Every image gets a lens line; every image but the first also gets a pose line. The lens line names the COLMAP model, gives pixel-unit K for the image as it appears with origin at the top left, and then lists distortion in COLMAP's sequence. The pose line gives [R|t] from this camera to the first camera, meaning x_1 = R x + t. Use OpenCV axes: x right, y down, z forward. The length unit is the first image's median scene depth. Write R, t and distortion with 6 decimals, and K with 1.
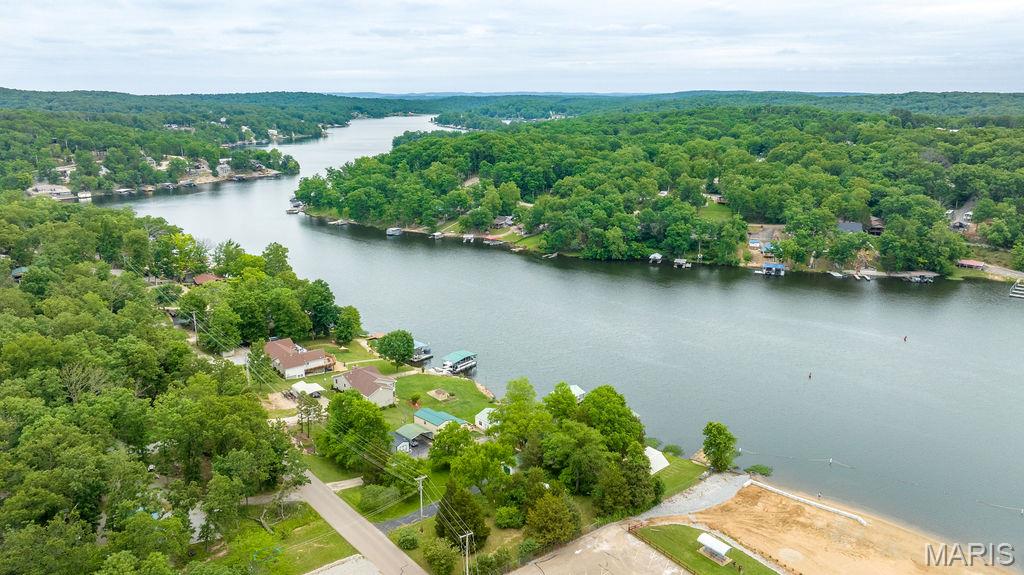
lens RADIAL K [[724.1, 0, 512.5], [0, 724.1, 286.0], [0, 0, 1]] dist [-0.029244, 0.022521]
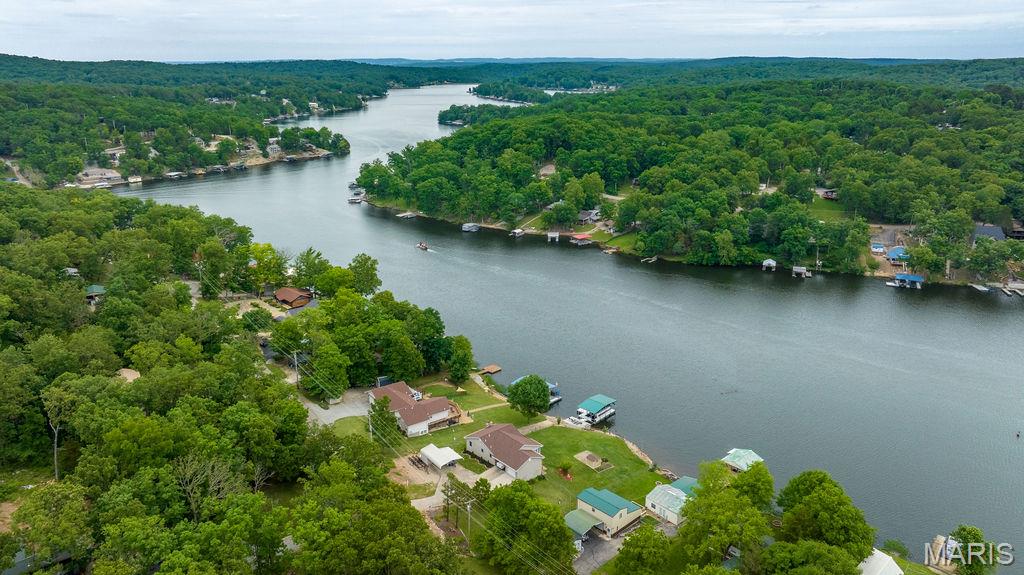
lens RADIAL K [[724.1, 0, 513.1], [0, 724.1, 285.6], [0, 0, 1]] dist [-0.029244, 0.022521]
pose [[0.999296, 0.008516, -0.036539, -0.089528], [-0.006911, 0.999015, 0.043830, -0.050330], [0.036876, -0.043547, 0.998371, 0.086921]]
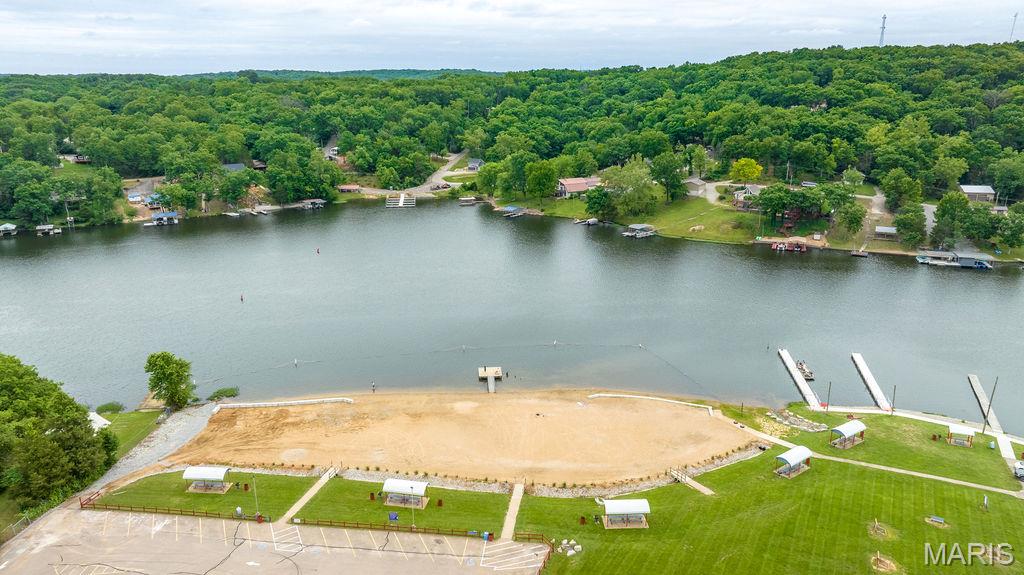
lens RADIAL K [[724.1, 0, 519.3], [0, 724.1, 287.4], [0, 0, 1]] dist [-0.029244, 0.022521]
pose [[0.664035, -0.206455, 0.718633, -0.005655], [0.193794, 0.975802, 0.101267, 0.051760], [-0.722151, 0.072022, 0.687976, 0.069415]]
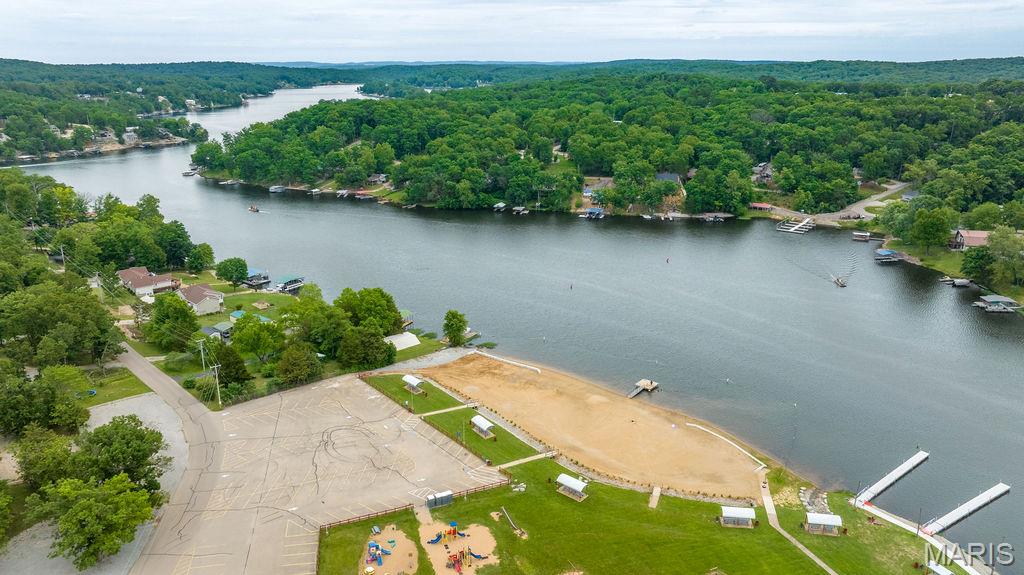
lens RADIAL K [[724.1, 0, 511.1], [0, 724.1, 284.8], [0, 0, 1]] dist [-0.029244, 0.022521]
pose [[0.997231, -0.022543, 0.070874, 0.133426], [0.019826, 0.999050, 0.038815, 0.041743], [-0.071682, -0.037302, 0.996730, -0.151260]]
